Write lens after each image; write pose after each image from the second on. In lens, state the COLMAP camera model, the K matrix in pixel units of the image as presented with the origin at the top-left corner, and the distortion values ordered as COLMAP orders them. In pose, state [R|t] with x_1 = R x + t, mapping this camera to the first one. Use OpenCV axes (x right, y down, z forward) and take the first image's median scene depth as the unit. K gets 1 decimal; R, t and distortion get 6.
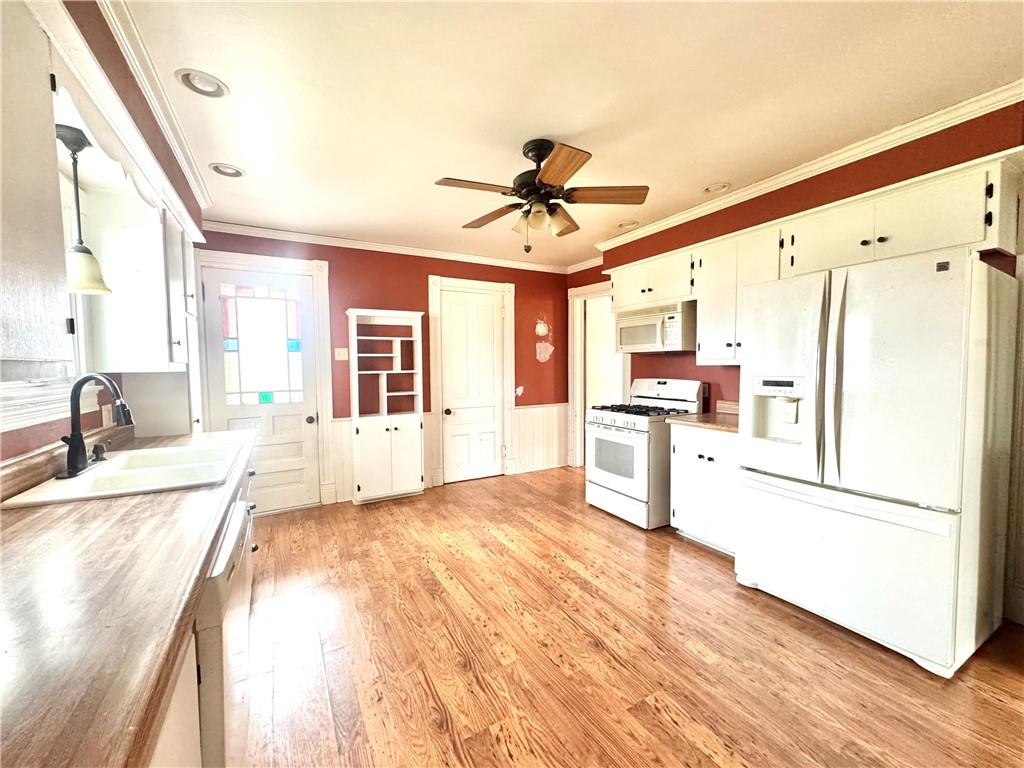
lens RADIAL K [[407.2, 0, 513.3], [0, 407.2, 383.2], [0, 0, 1]] dist [-0.002238, 0.000332]
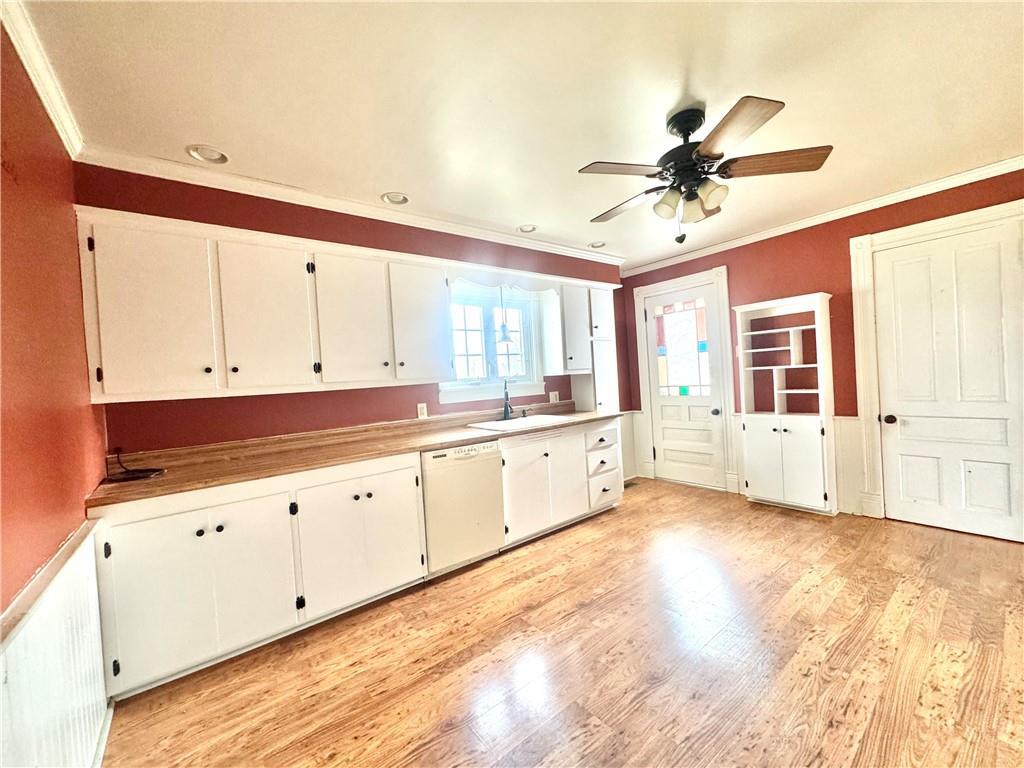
lens RADIAL K [[407.2, 0, 514.0], [0, 407.2, 384.7], [0, 0, 1]] dist [-0.002238, 0.000332]
pose [[0.149199, 0.019501, -0.988615, 0.676235], [0.010612, 0.999716, 0.021322, -0.019513], [0.988750, -0.013673, 0.148949, 0.370212]]
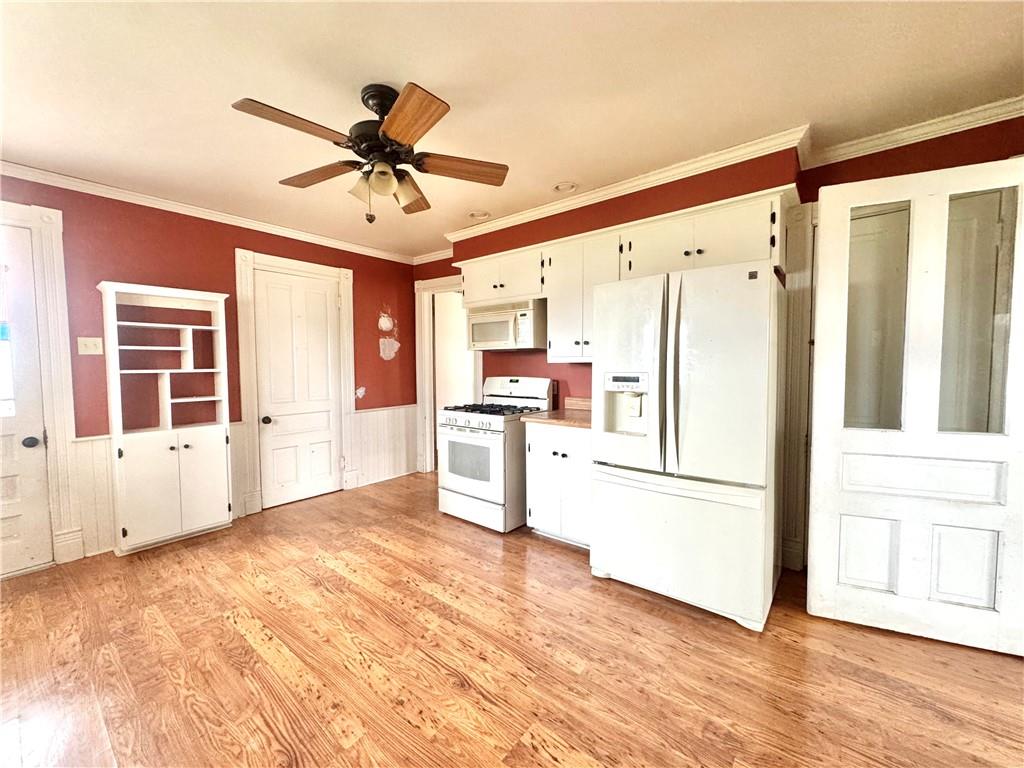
lens RADIAL K [[407.2, 0, 513.2], [0, 407.2, 383.0], [0, 0, 1]] dist [-0.002238, 0.000332]
pose [[0.929951, -0.014411, 0.367400, -0.001276], [0.014894, 0.999888, 0.001523, 0.003210], [-0.367381, 0.004056, 0.930062, 0.102071]]
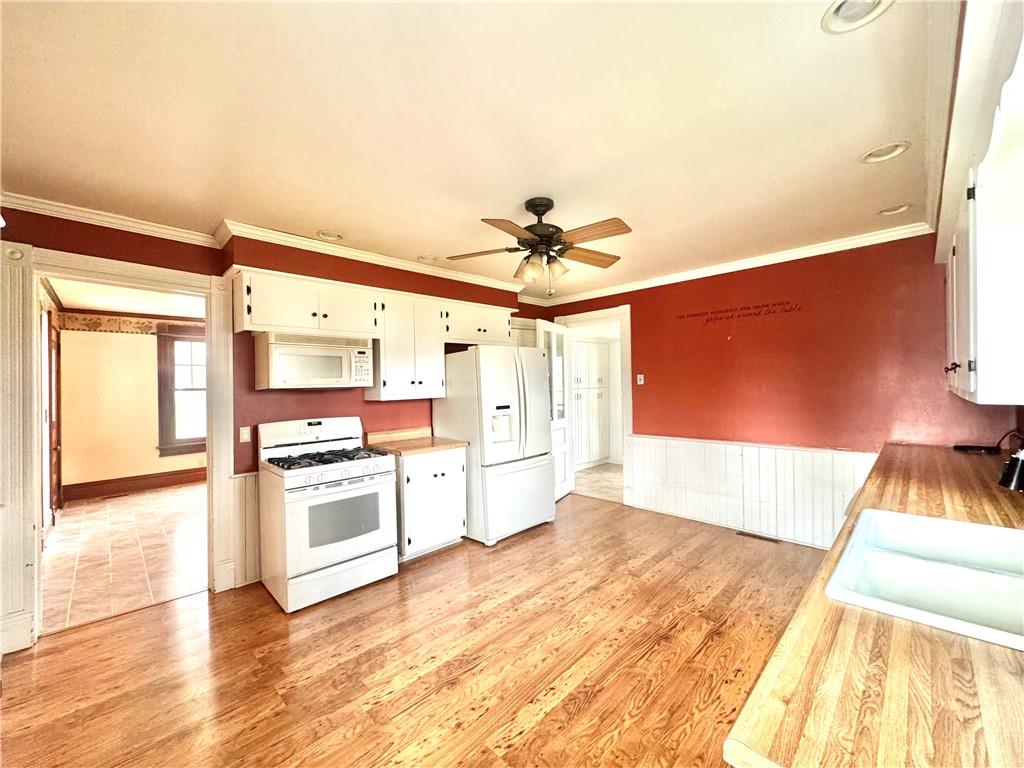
lens RADIAL K [[407.2, 0, 512.9], [0, 407.2, 383.5], [0, 0, 1]] dist [-0.002238, 0.000332]
pose [[-0.262414, 0.017934, 0.964789, -0.741407], [0.070872, 0.997485, 0.000734, -0.072757], [-0.962349, 0.068569, -0.263025, 1.055507]]
